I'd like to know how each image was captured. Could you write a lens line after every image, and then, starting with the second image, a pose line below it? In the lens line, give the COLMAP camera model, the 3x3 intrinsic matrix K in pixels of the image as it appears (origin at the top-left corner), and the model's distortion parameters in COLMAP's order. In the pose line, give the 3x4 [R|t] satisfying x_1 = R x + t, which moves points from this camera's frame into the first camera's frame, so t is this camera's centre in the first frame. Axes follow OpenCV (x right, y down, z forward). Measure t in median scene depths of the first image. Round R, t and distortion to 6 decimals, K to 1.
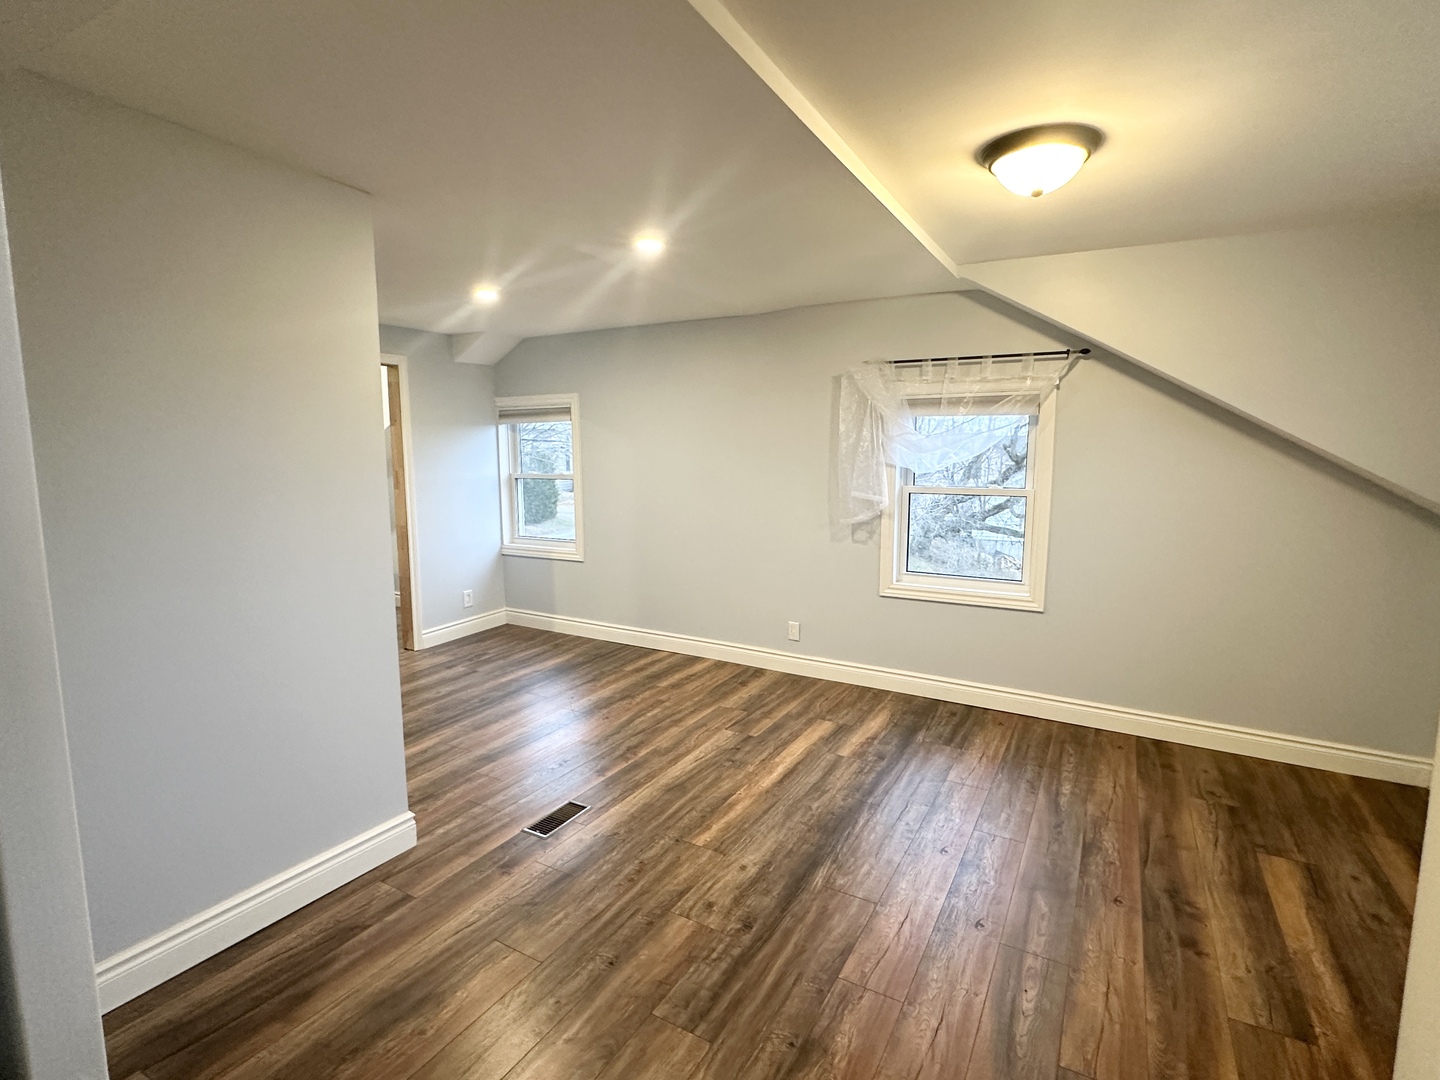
lens RADIAL K [[707.9, 0, 720.0], [0, 707.9, 540.0], [0, 0, 1]] dist [0.000650, -0.000348]
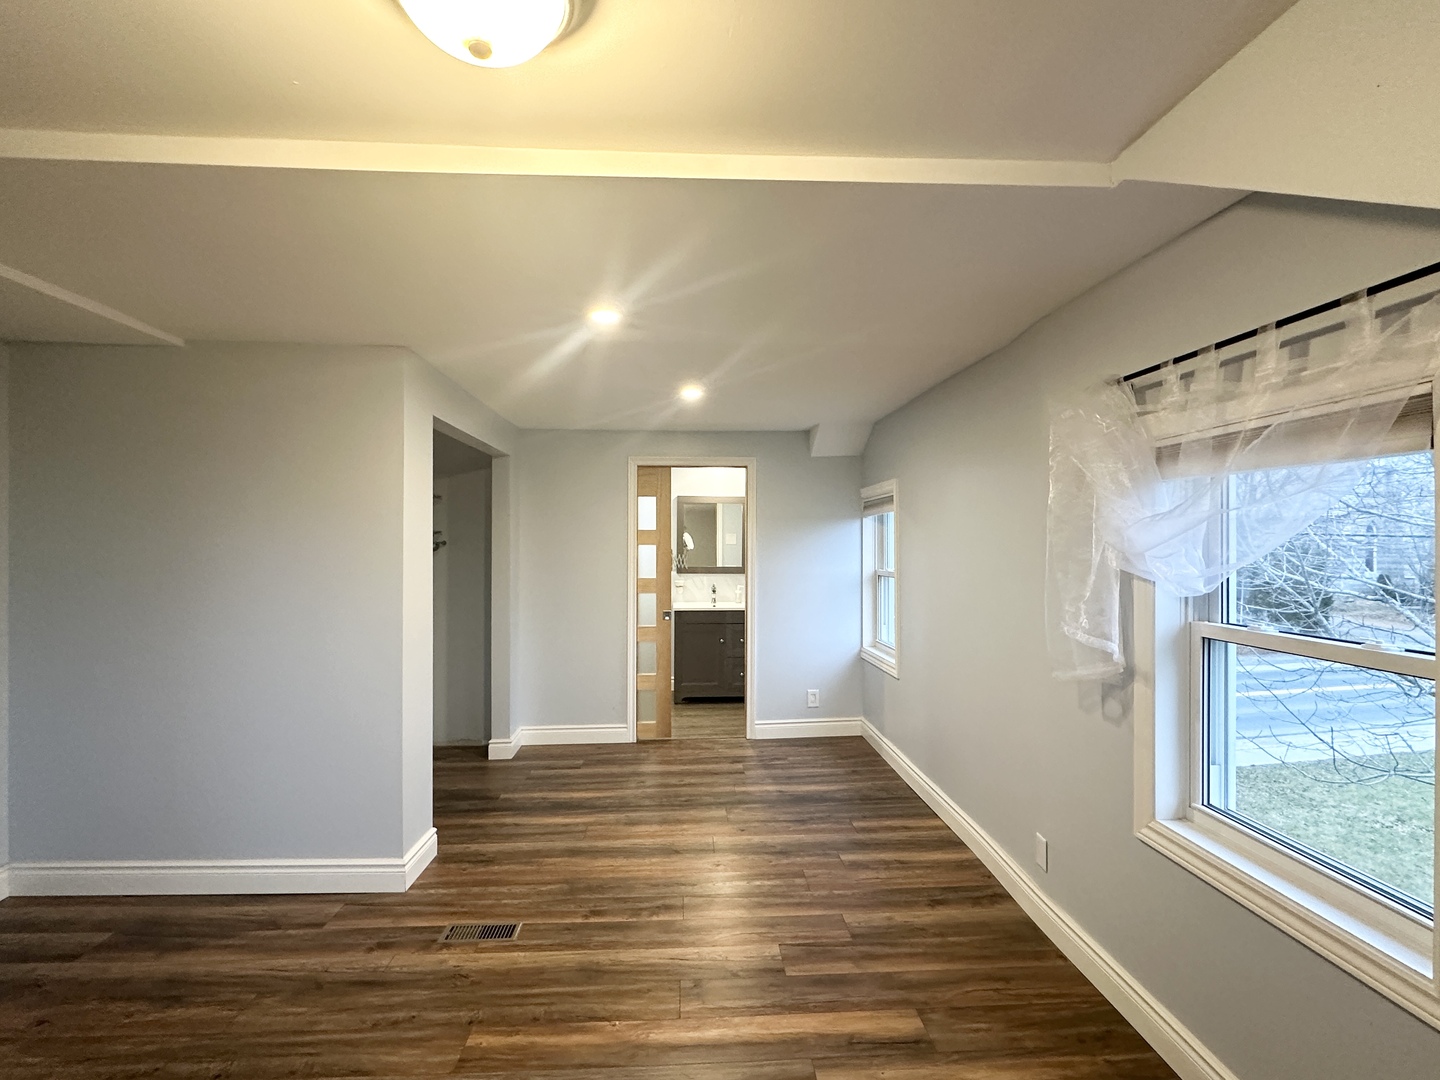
lens RADIAL K [[704.7, 0, 720.0], [0, 704.7, 540.0], [0, 0, 1]] dist [-0.001234, -0.000388]
pose [[0.538810, -0.002342, -0.842424, 0.485298], [-0.107589, 0.991616, -0.071570, -0.061490], [0.835529, 0.129198, 0.534041, 0.459187]]
